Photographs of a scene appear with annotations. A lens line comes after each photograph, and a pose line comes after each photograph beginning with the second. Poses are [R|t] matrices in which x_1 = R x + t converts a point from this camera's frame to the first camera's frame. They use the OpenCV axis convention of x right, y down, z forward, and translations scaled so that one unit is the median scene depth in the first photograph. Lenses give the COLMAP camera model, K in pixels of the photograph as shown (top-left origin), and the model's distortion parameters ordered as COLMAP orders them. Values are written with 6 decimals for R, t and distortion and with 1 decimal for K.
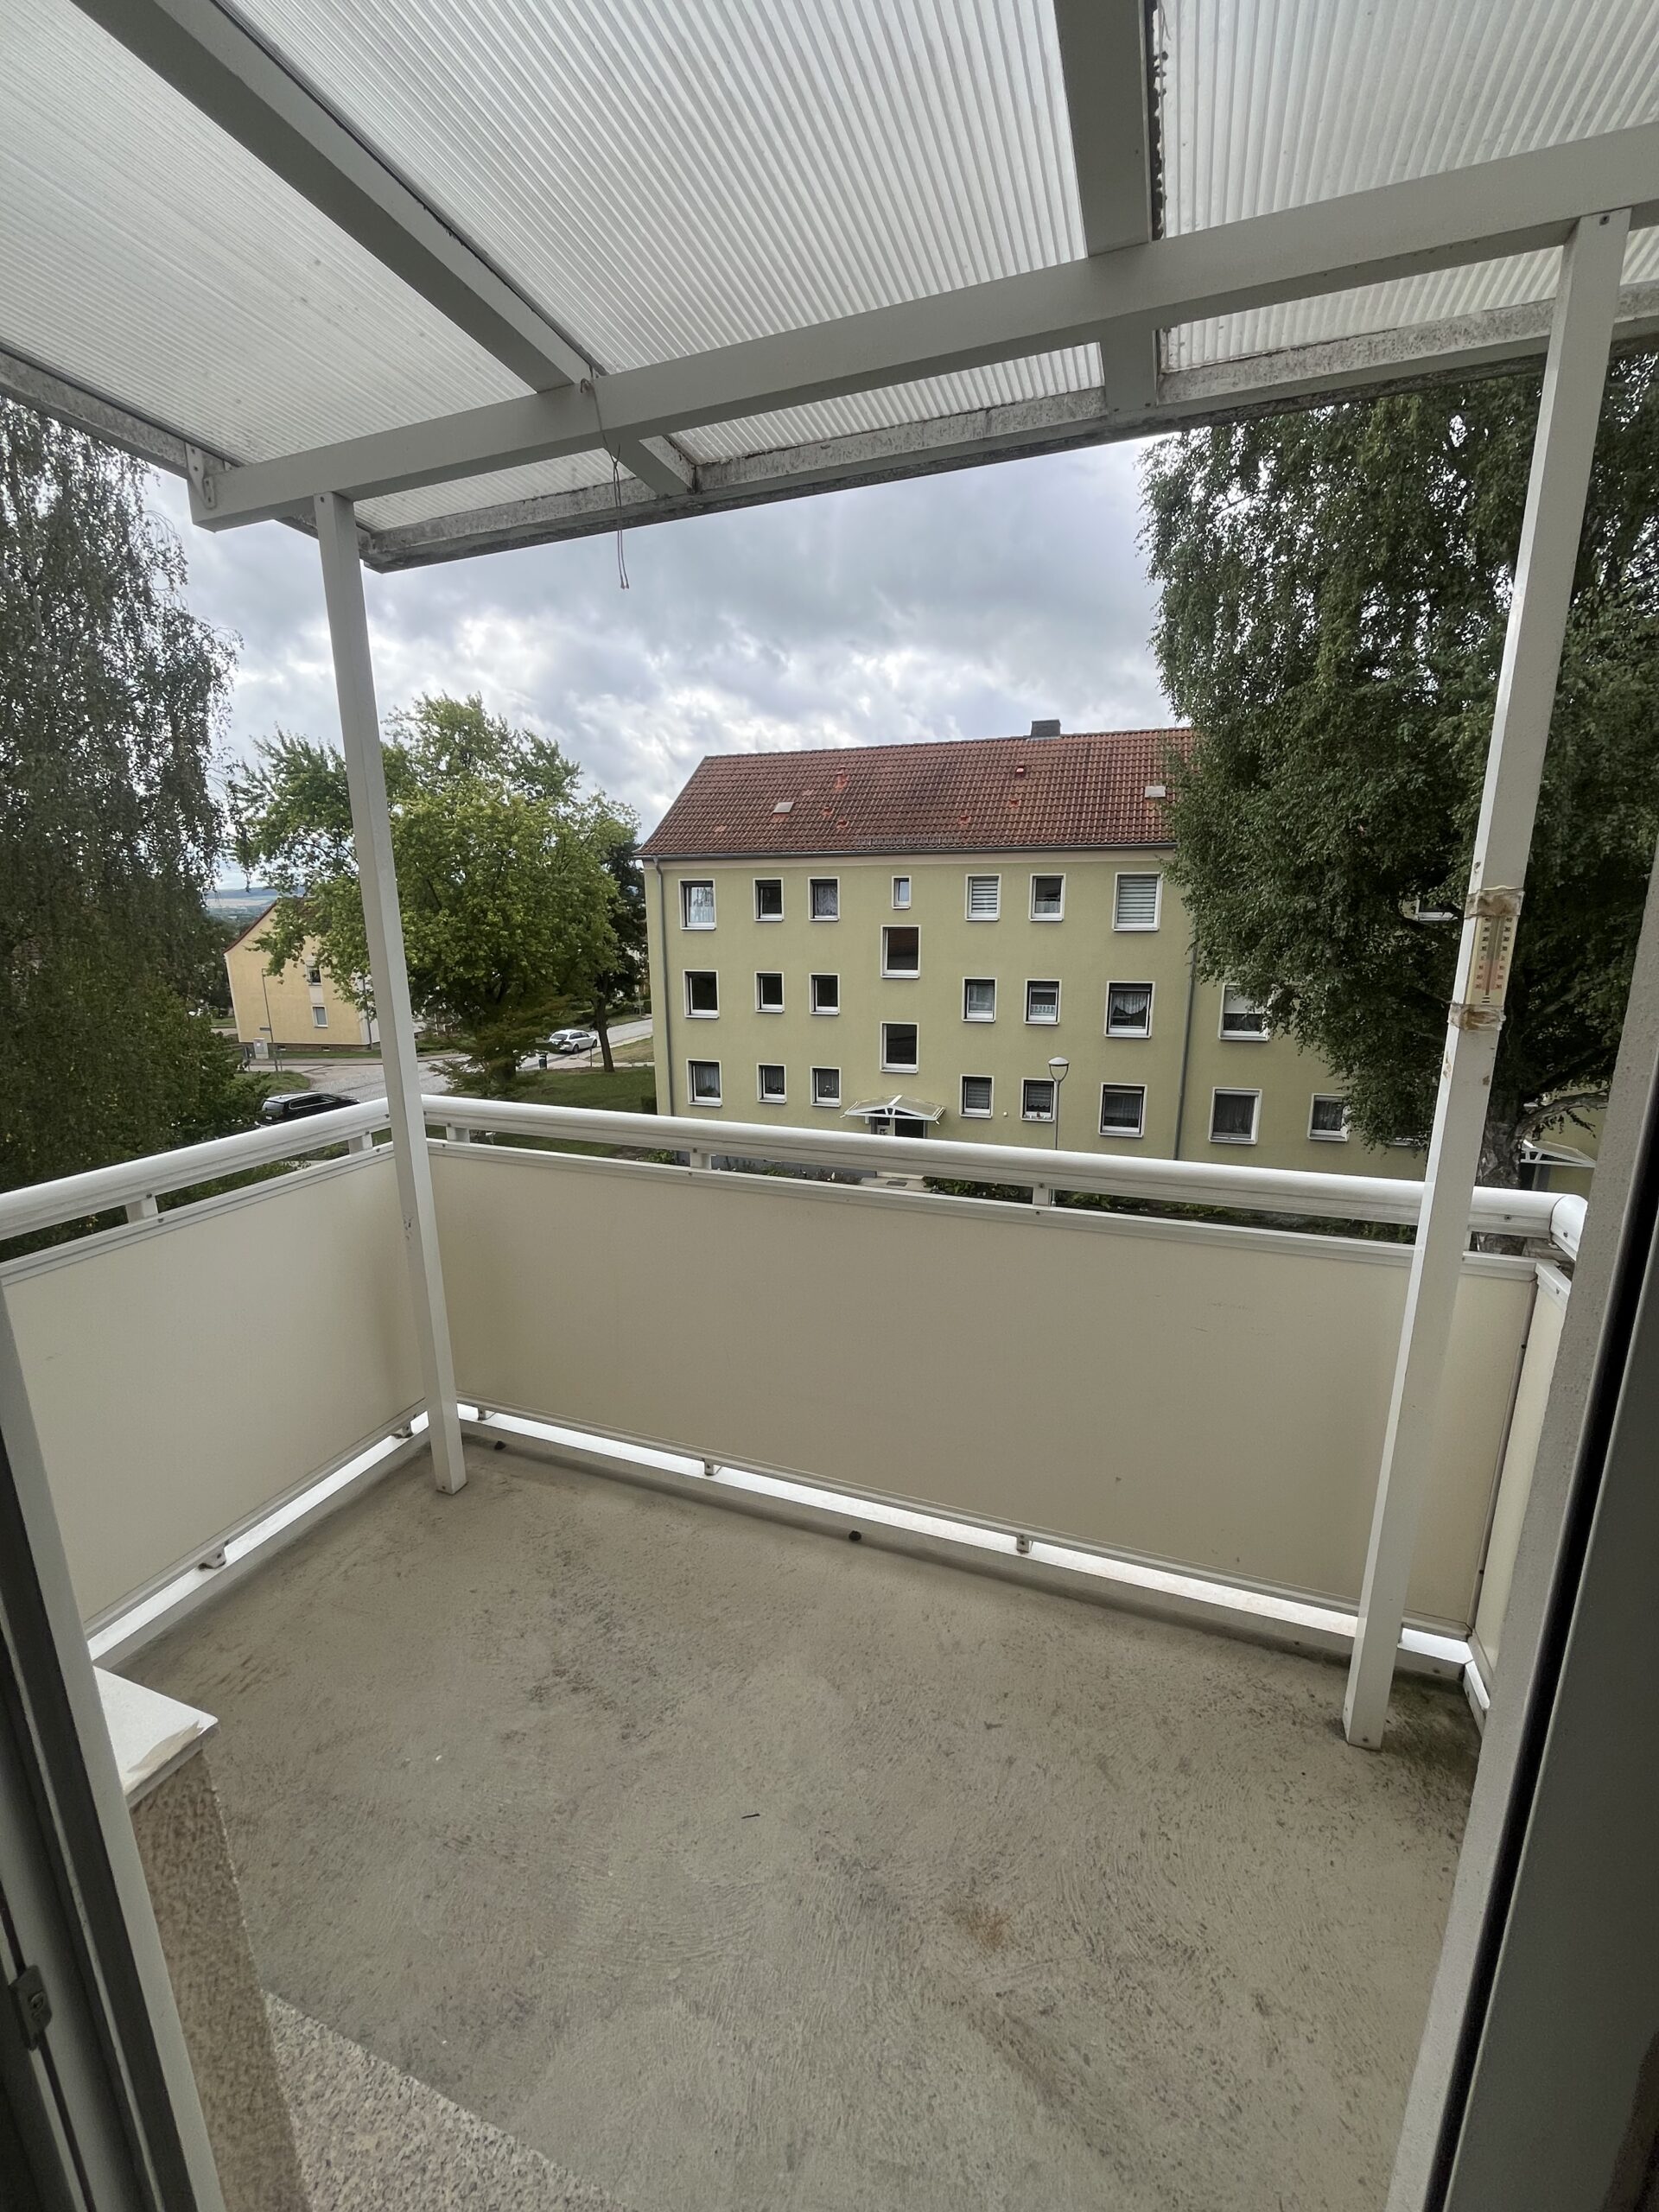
lens RADIAL K [[889.8, 0, 829.5], [0, 889.8, 1106.0], [0, 0, 1]] dist [-0.000403, -0.000070]
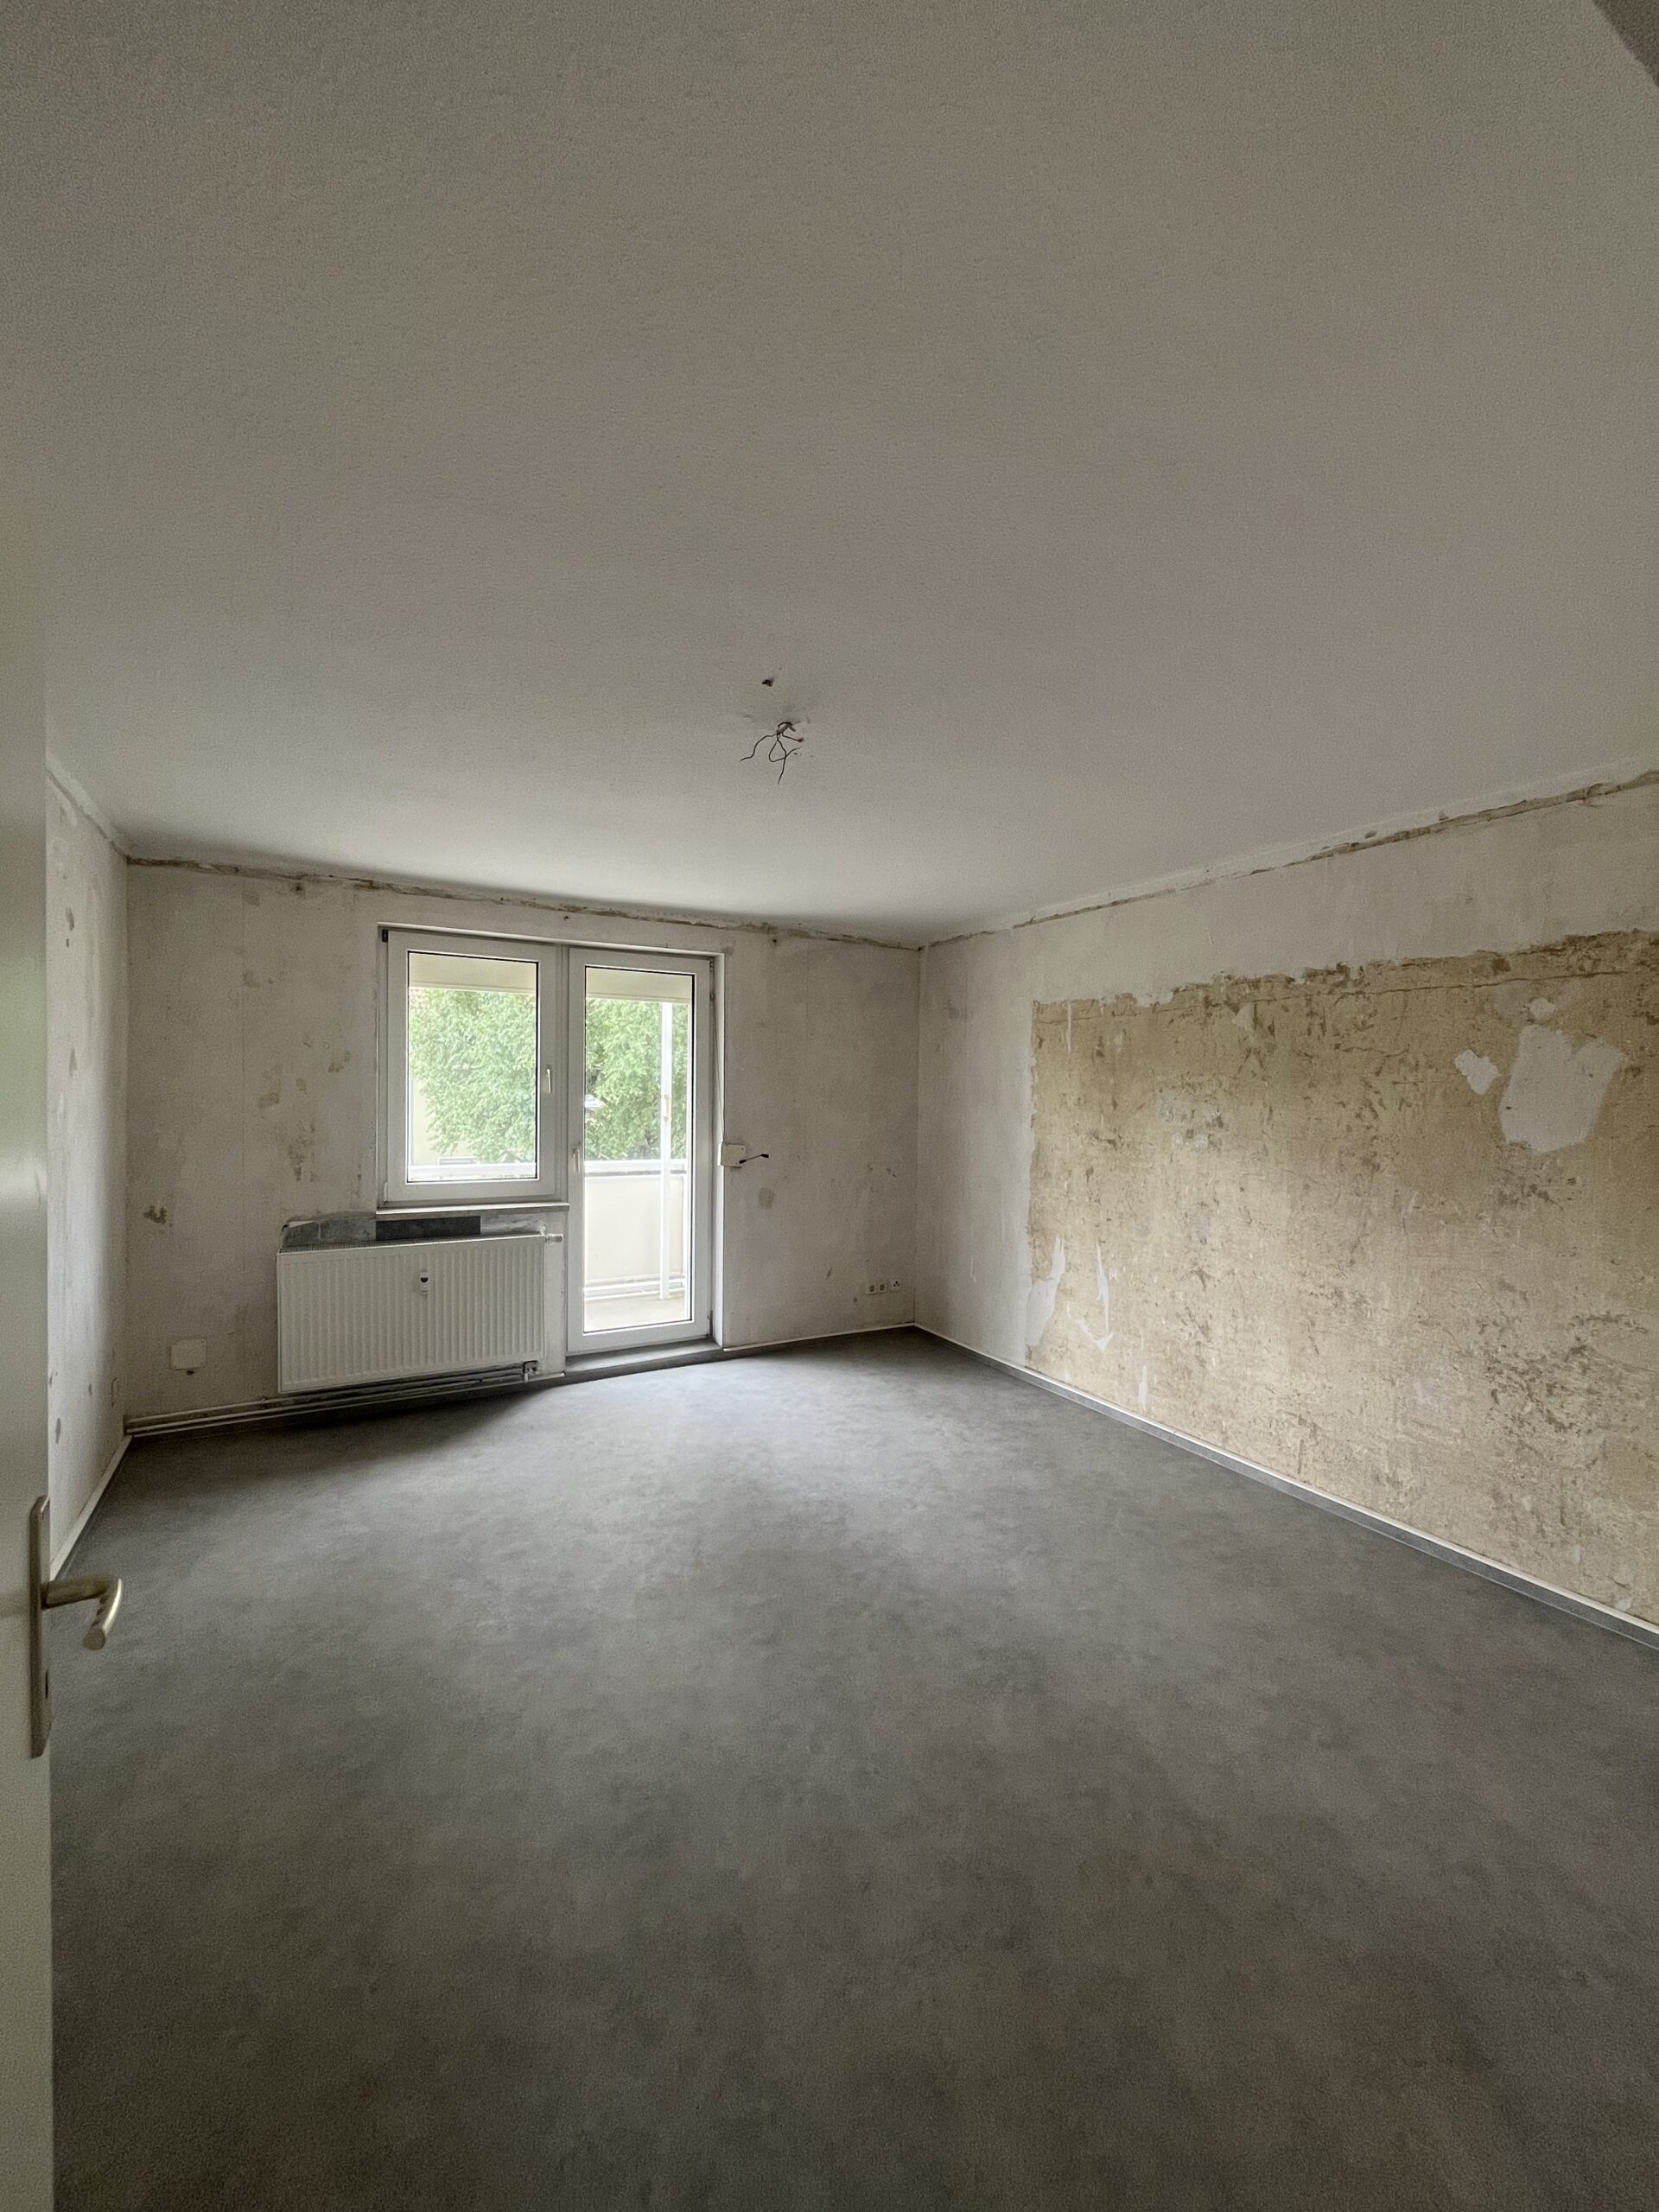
lens RADIAL K [[889.8, 0, 829.5], [0, 889.8, 1106.0], [0, 0, 1]] dist [-0.000403, -0.000070]
pose [[0.637839, 0.000705, 0.770169, -0.514174], [0.158521, 0.978468, -0.132179, 0.126190], [-0.753679, 0.206397, 0.623994, -0.570812]]
